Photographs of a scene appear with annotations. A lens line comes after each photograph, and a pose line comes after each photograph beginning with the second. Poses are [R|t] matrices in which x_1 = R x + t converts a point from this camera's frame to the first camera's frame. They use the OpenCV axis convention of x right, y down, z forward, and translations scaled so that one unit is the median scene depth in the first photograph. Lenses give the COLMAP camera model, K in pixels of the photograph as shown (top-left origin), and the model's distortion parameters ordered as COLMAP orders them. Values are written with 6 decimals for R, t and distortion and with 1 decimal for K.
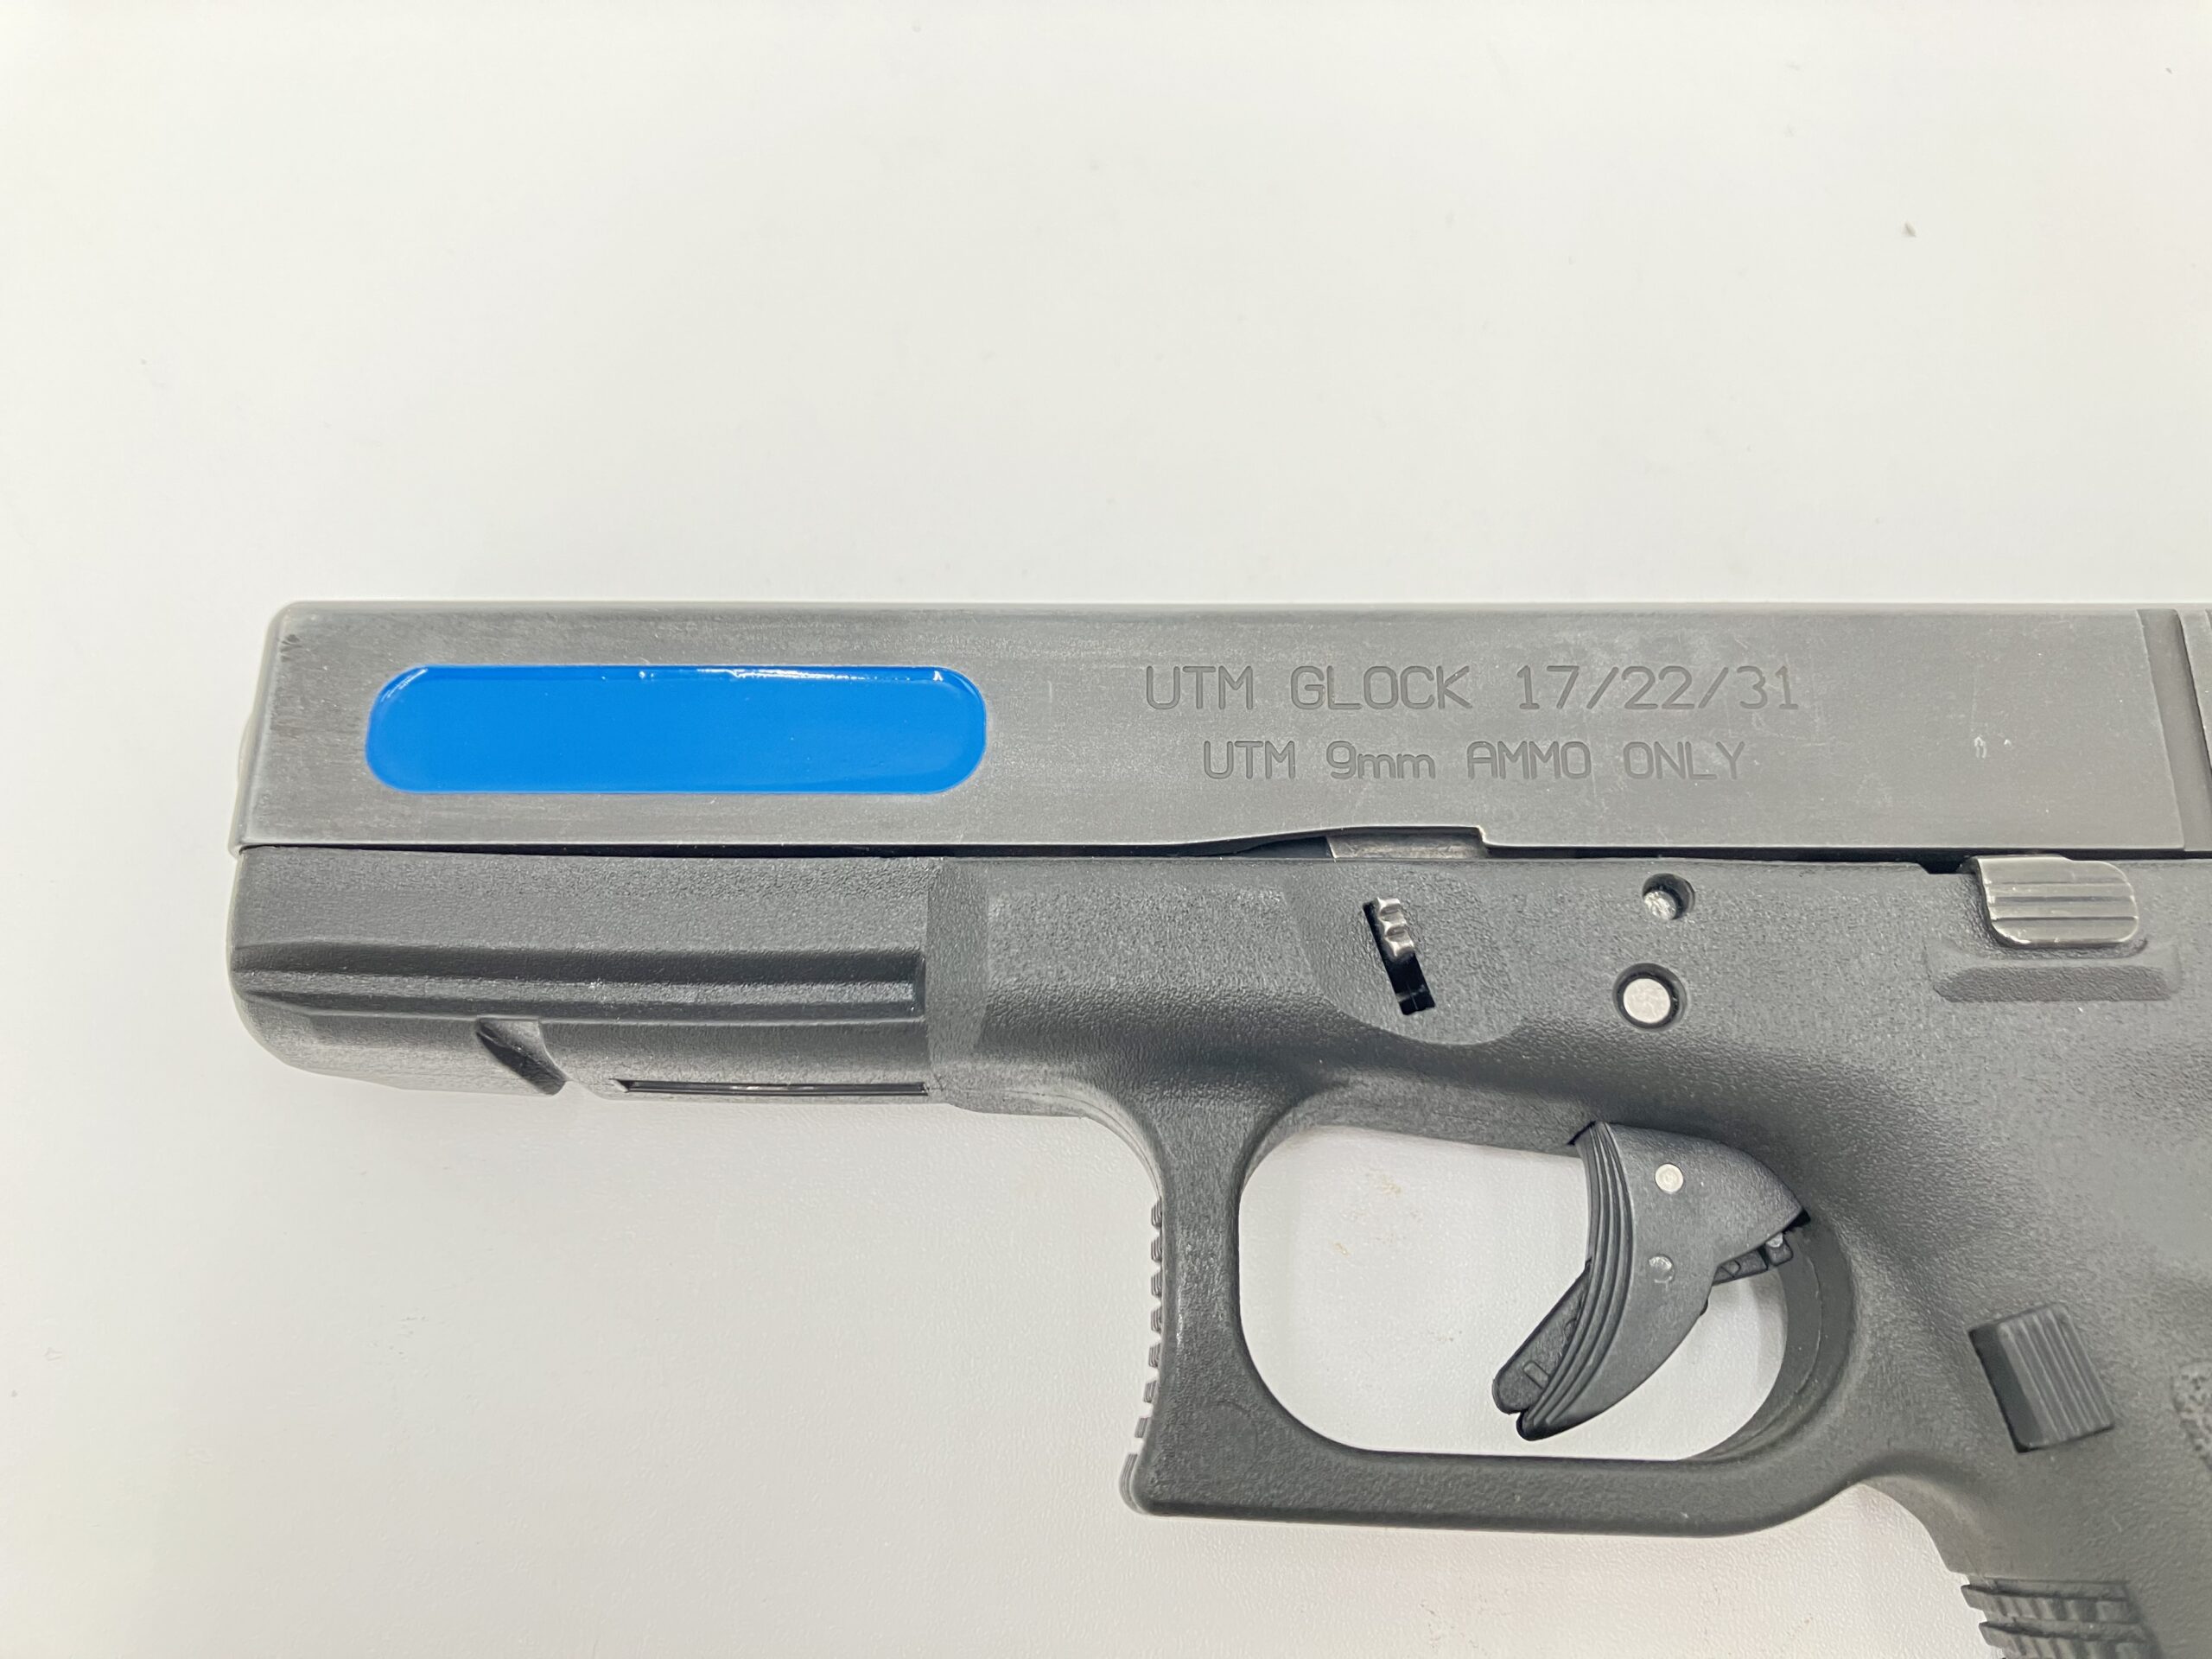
lens RADIAL K [[1868.4, 0, 1112.2], [0, 1868.4, 830.0], [0, 0, 1]] dist [0.128365, -0.005518]
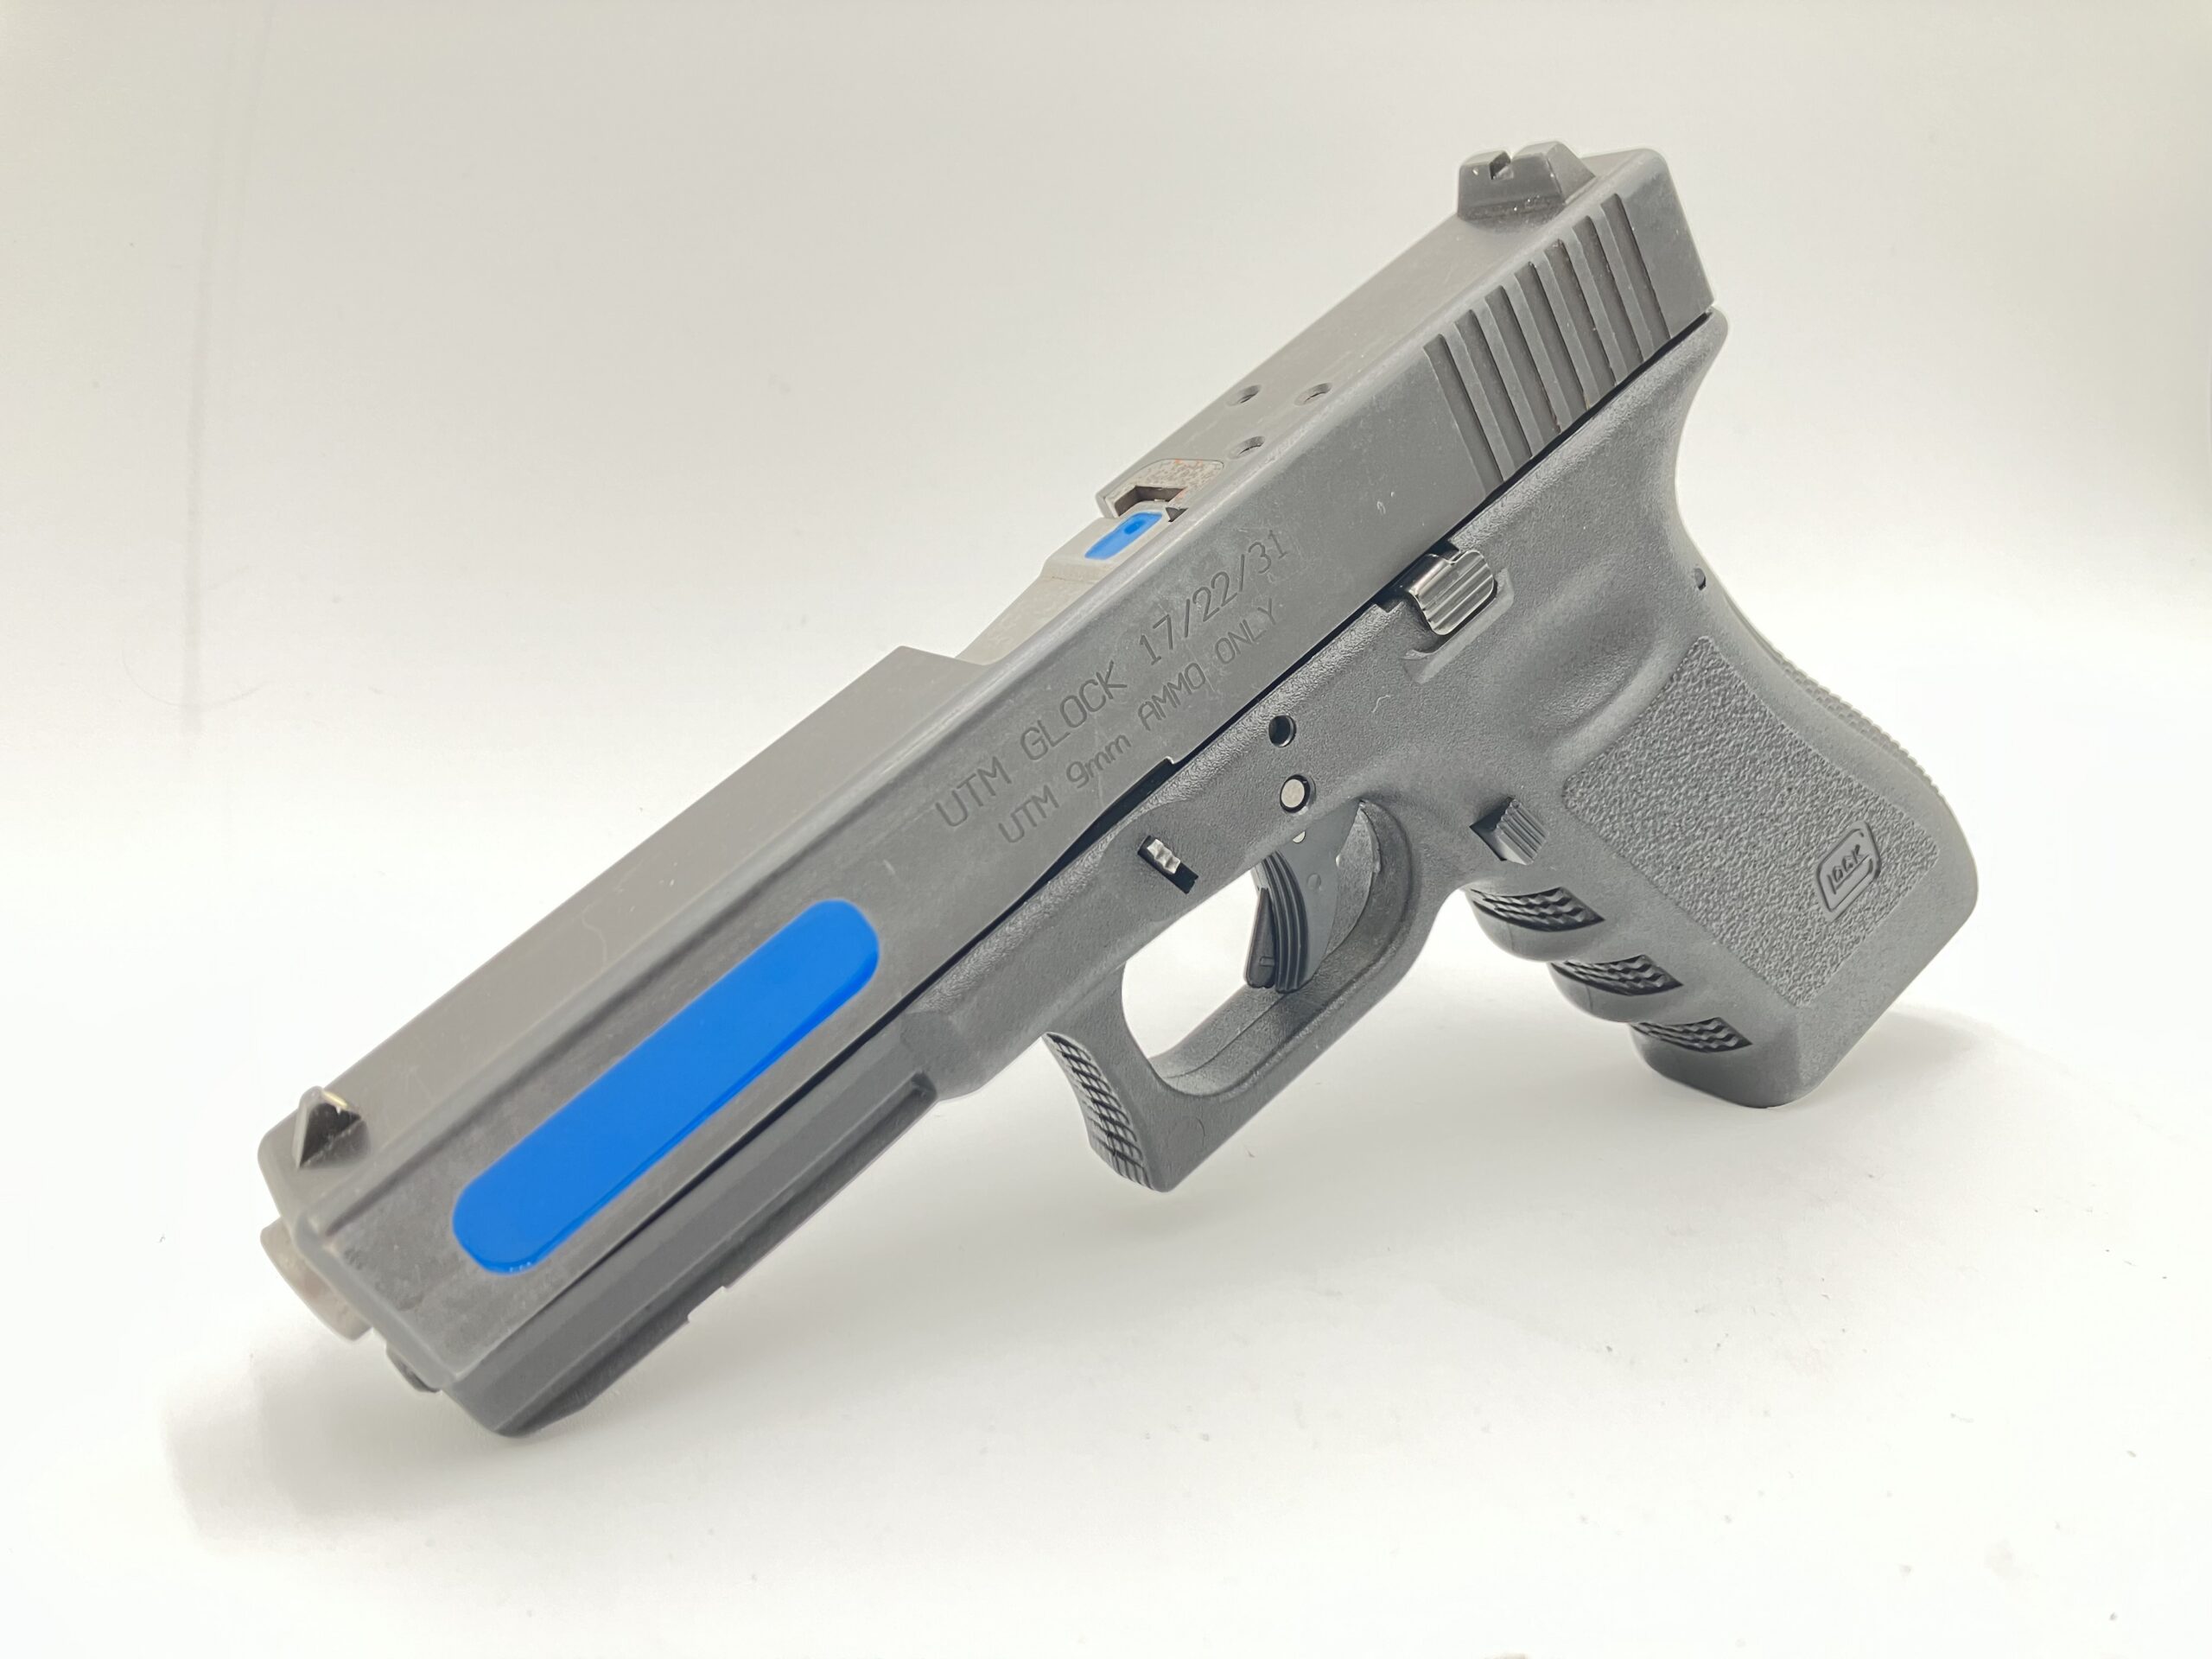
lens RADIAL K [[1868.4, 0, 1112.2], [0, 1868.4, 830.0], [0, 0, 1]] dist [0.128365, -0.005518]
pose [[0.702319, -0.629540, 0.332307, -0.340548], [0.246891, 0.653251, 0.715757, -0.982660], [-0.667677, -0.420646, 0.614218, 0.115823]]
